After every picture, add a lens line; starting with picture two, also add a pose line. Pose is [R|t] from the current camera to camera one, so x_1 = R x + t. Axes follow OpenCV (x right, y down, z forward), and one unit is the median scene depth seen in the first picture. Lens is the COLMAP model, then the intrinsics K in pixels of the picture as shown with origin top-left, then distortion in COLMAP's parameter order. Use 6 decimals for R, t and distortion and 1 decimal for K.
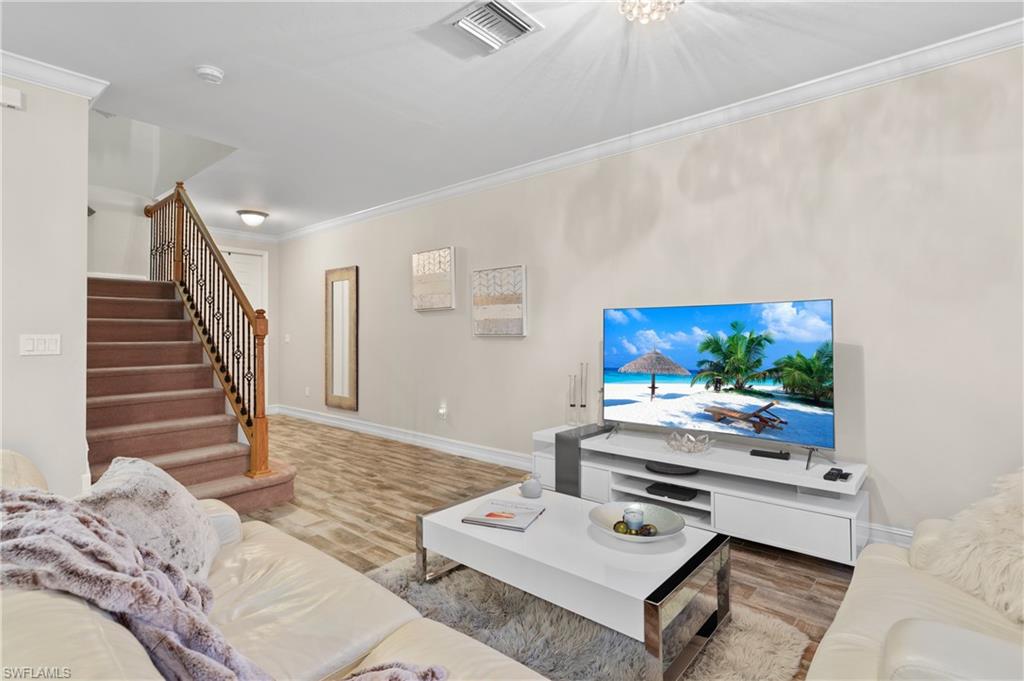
lens RADIAL K [[504.8, 0, 513.3], [0, 504.8, 335.1], [0, 0, 1]] dist [0.021206, 0.000239]
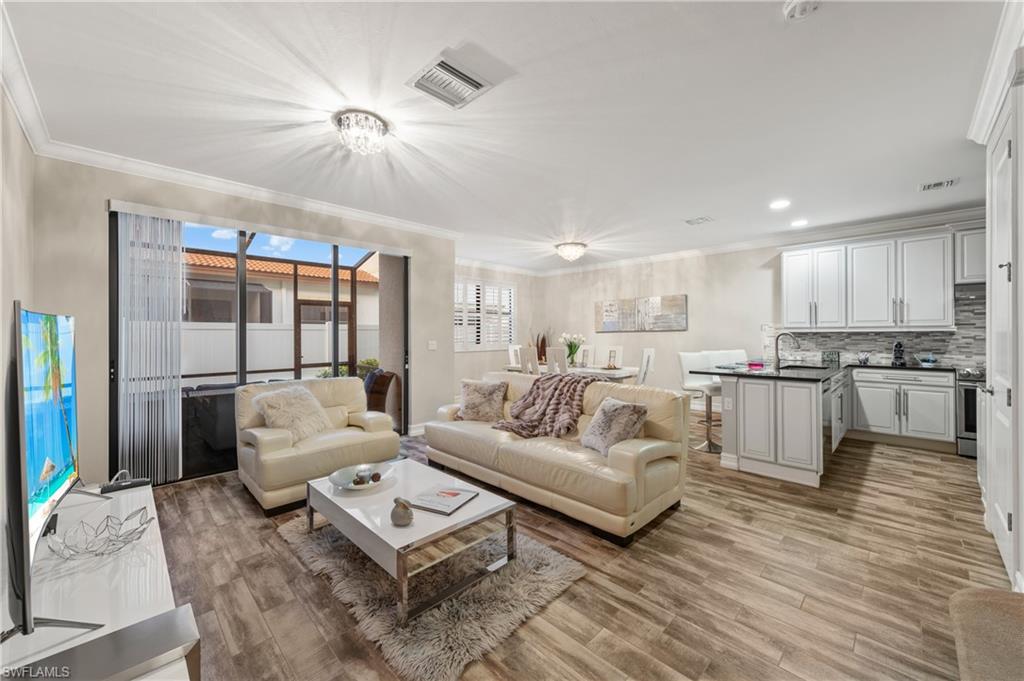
lens RADIAL K [[394.6, 0, 515.7], [0, 394.6, 332.8], [0, 0, 1]] dist [0.011647, 0.000002]
pose [[-0.996992, 0.003521, 0.077430, -0.179750], [0.003839, 0.999985, 0.003969, -0.030310], [-0.077415, 0.004254, -0.996990, 1.312216]]
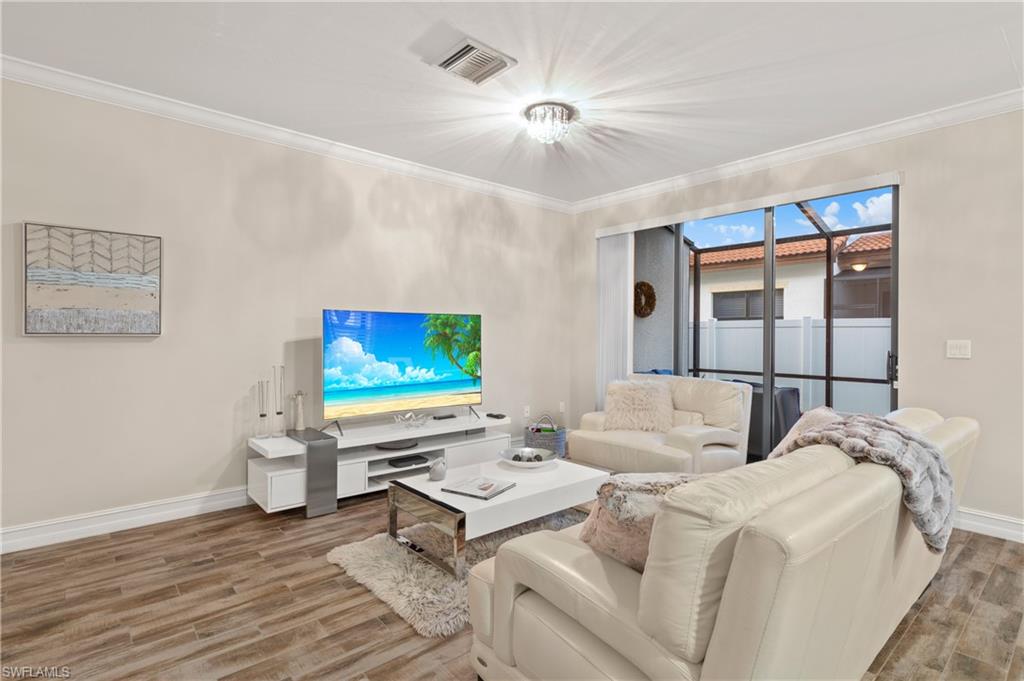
lens RADIAL K [[504.8, 0, 513.3], [0, 504.8, 335.1], [0, 0, 1]] dist [0.021206, 0.000239]
pose [[0.154214, 0.002737, 0.988034, -0.797627], [-0.003816, 0.999990, -0.002174, 0.001297], [-0.988030, -0.003435, 0.154223, 0.506146]]
